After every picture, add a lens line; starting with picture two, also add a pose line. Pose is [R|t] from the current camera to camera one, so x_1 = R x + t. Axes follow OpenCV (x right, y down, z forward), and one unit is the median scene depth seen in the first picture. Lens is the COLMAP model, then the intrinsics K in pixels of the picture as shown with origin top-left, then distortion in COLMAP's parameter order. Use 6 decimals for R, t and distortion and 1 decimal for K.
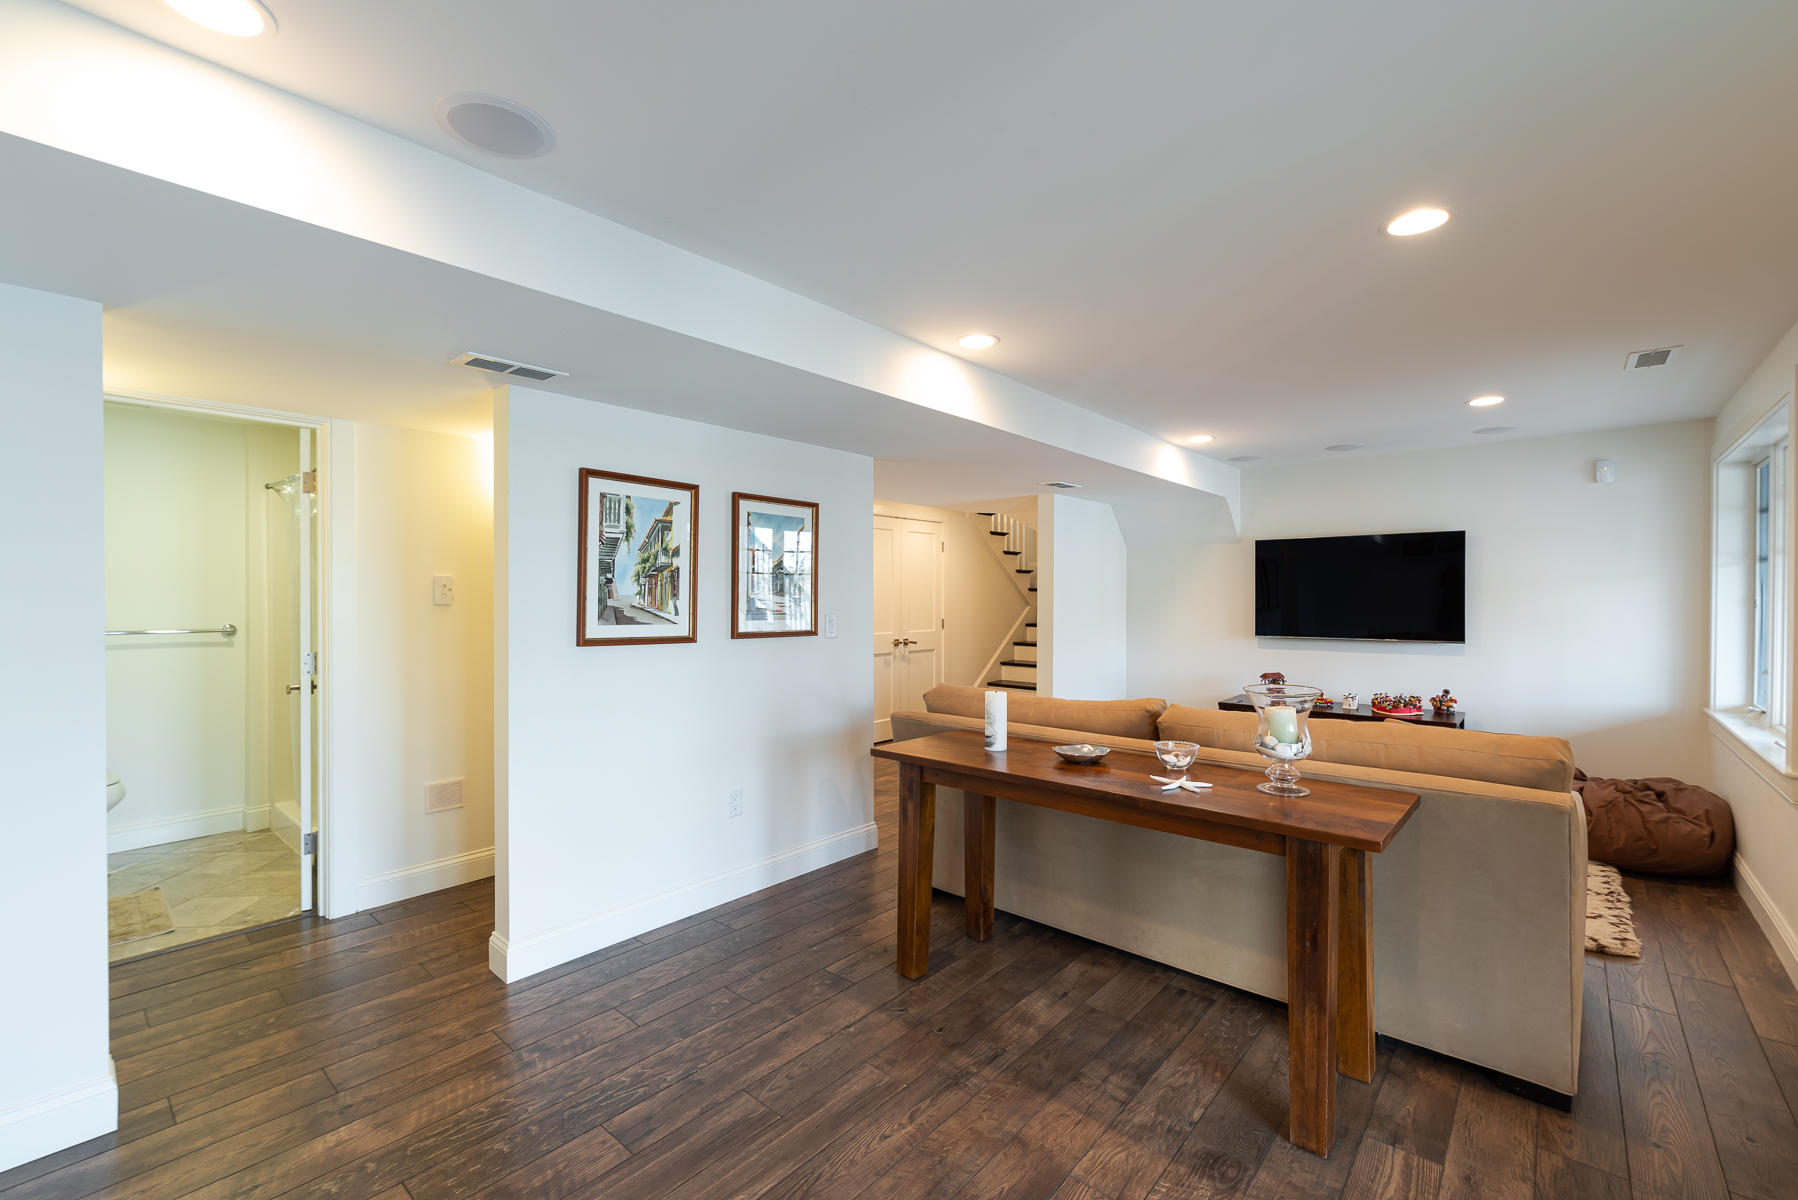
lens RADIAL K [[767.1, 0, 892.6], [0, 767.1, 597.9], [0, 0, 1]] dist [-0.001688, 0.001415]
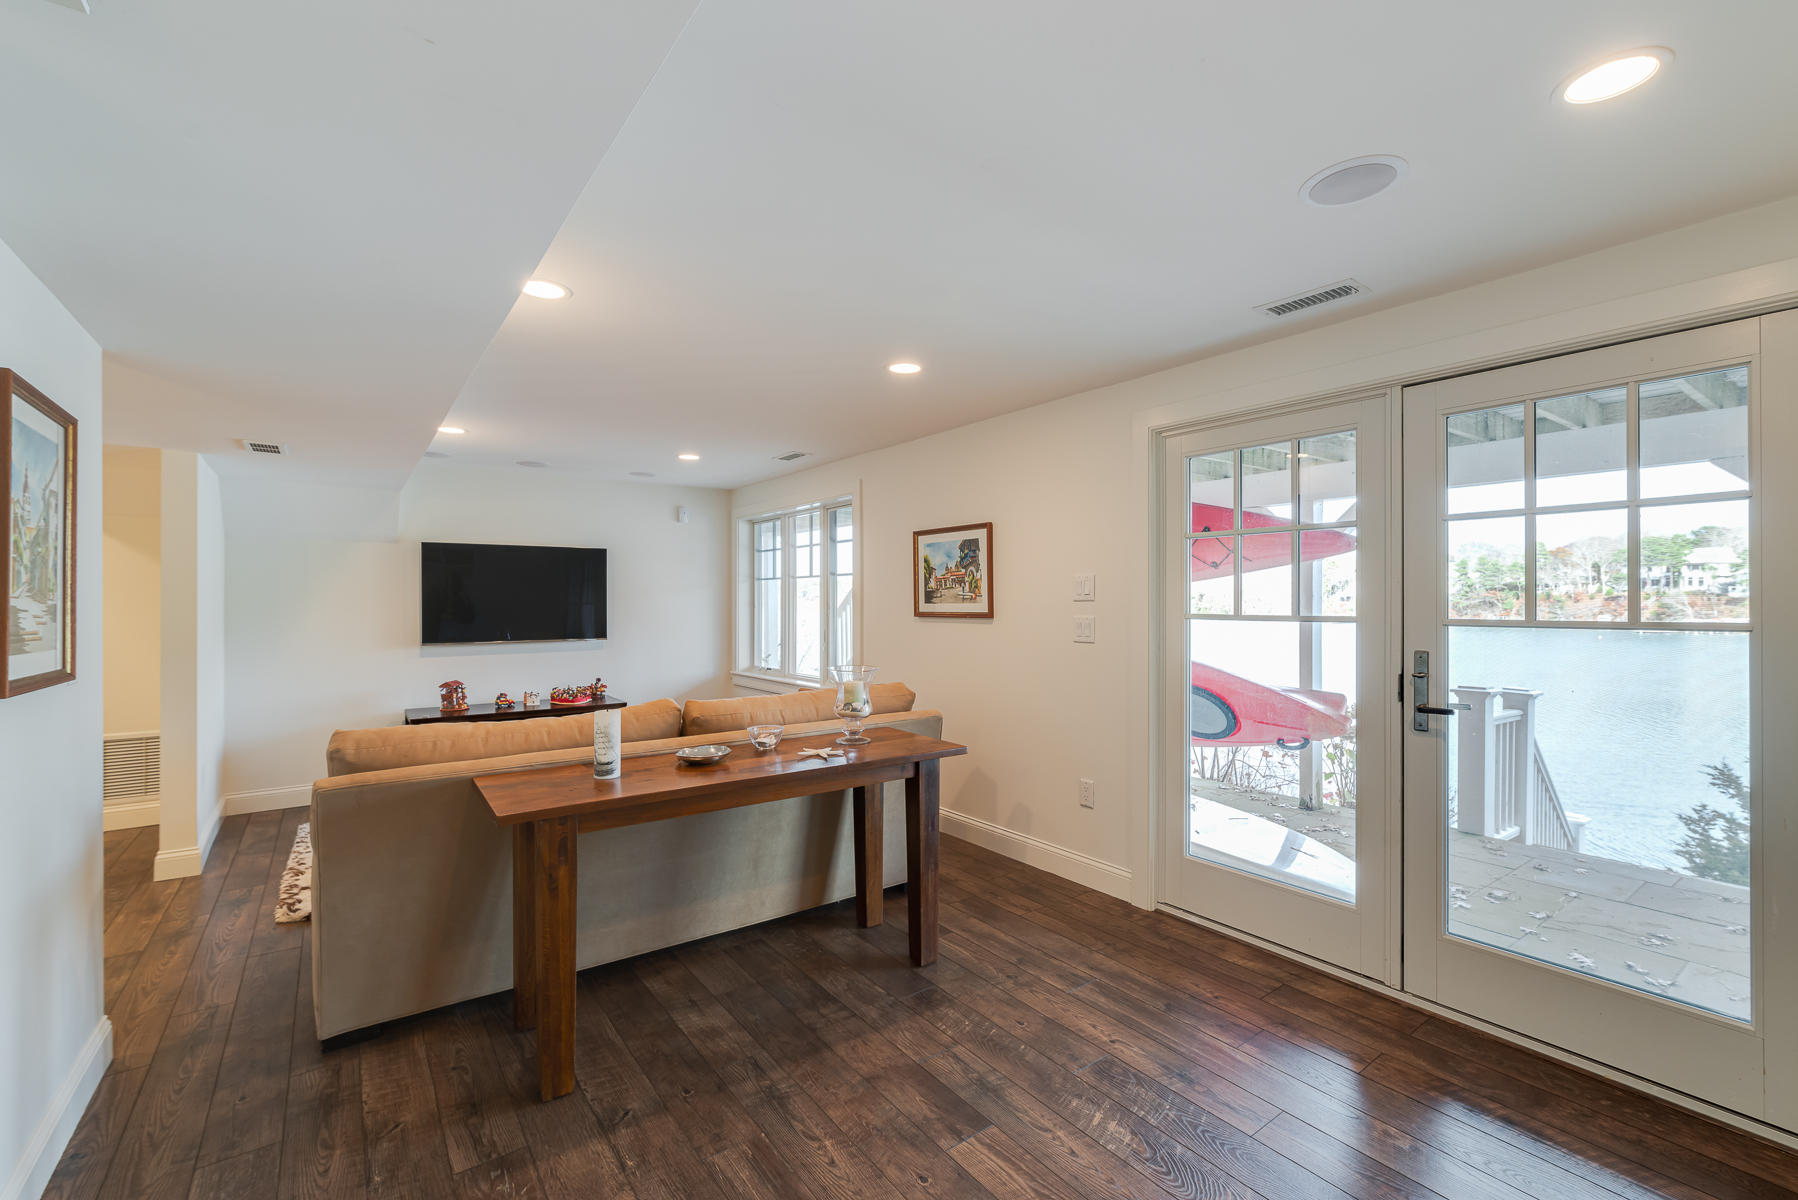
lens RADIAL K [[767.1, 0, 892.6], [0, 767.1, 597.9], [0, 0, 1]] dist [-0.001688, 0.001415]
pose [[0.215152, 0.003101, 0.976576, -0.651405], [0.004991, 0.999978, -0.004274, -0.000471], [-0.976568, 0.005793, 0.215132, 0.498235]]
